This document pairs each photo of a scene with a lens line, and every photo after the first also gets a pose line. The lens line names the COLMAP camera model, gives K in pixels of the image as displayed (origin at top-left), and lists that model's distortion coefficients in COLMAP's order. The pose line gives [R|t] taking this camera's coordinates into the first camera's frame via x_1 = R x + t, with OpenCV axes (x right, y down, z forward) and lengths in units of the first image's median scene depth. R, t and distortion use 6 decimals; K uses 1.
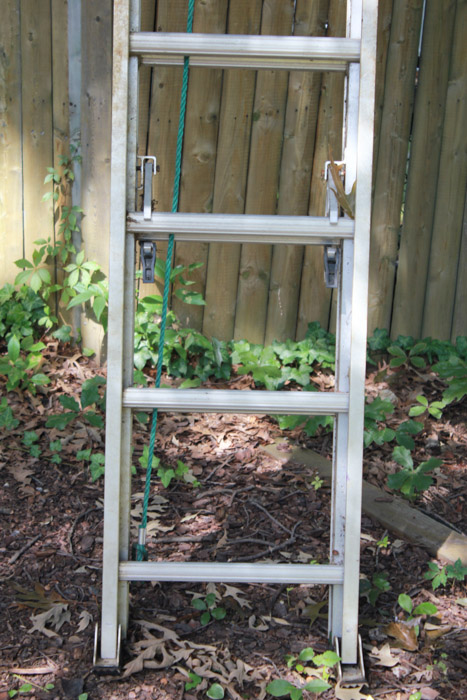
lens RADIAL K [[1937.1, 0, 233.5], [0, 1937.1, 350.0], [0, 0, 1]] dist [-0.025617, 0.294678]
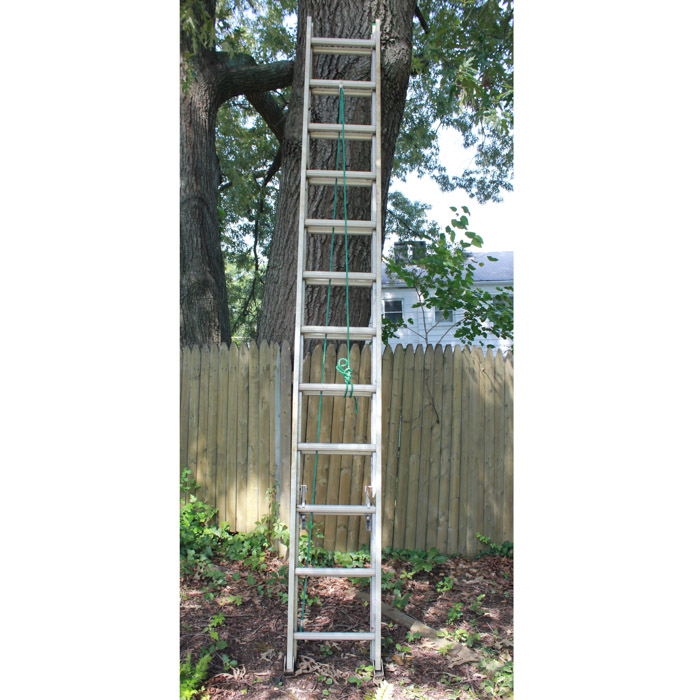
lens RADIAL K [[783.2, 0, 350.0], [0, 783.2, 350.0], [0, 0, 1]] dist [-0.106237, -0.003734]
pose [[0.999772, -0.009374, 0.019188, 0.003510], [0.014011, 0.966017, -0.258100, 0.005173], [-0.016116, 0.258310, 0.965928, -0.142502]]
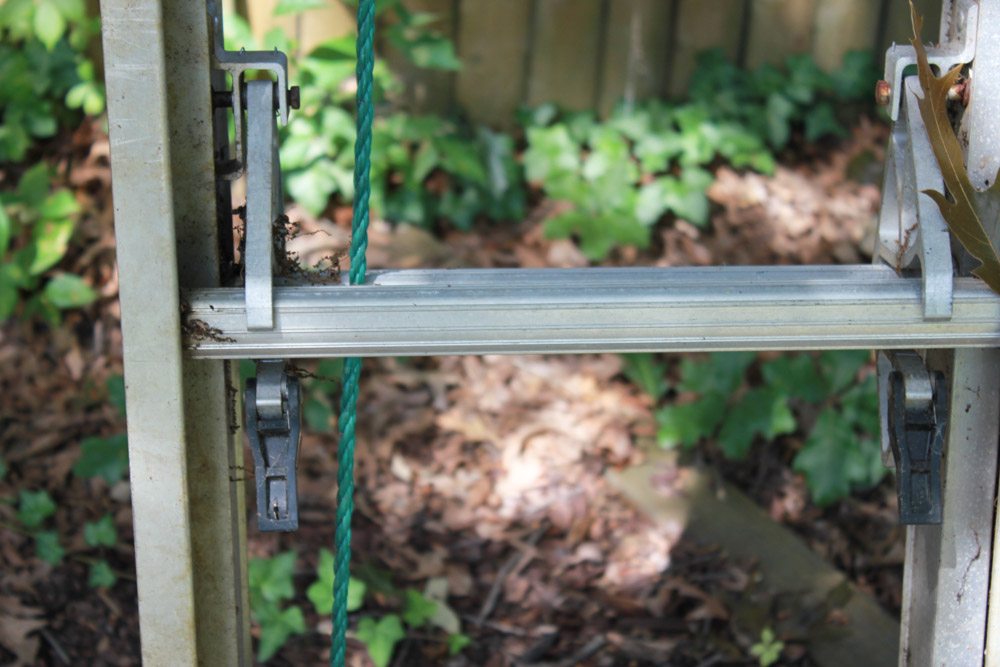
lens RADIAL K [[2342.2, 0, 500.0], [0, 2342.2, 333.5], [0, 0, 1]] dist [-0.006194, -0.038317]
pose [[0.999613, -0.027834, -0.000291, -0.008932], [0.026547, 0.950130, 0.310722, -0.143545], [-0.008373, -0.310609, 0.950501, 0.583909]]
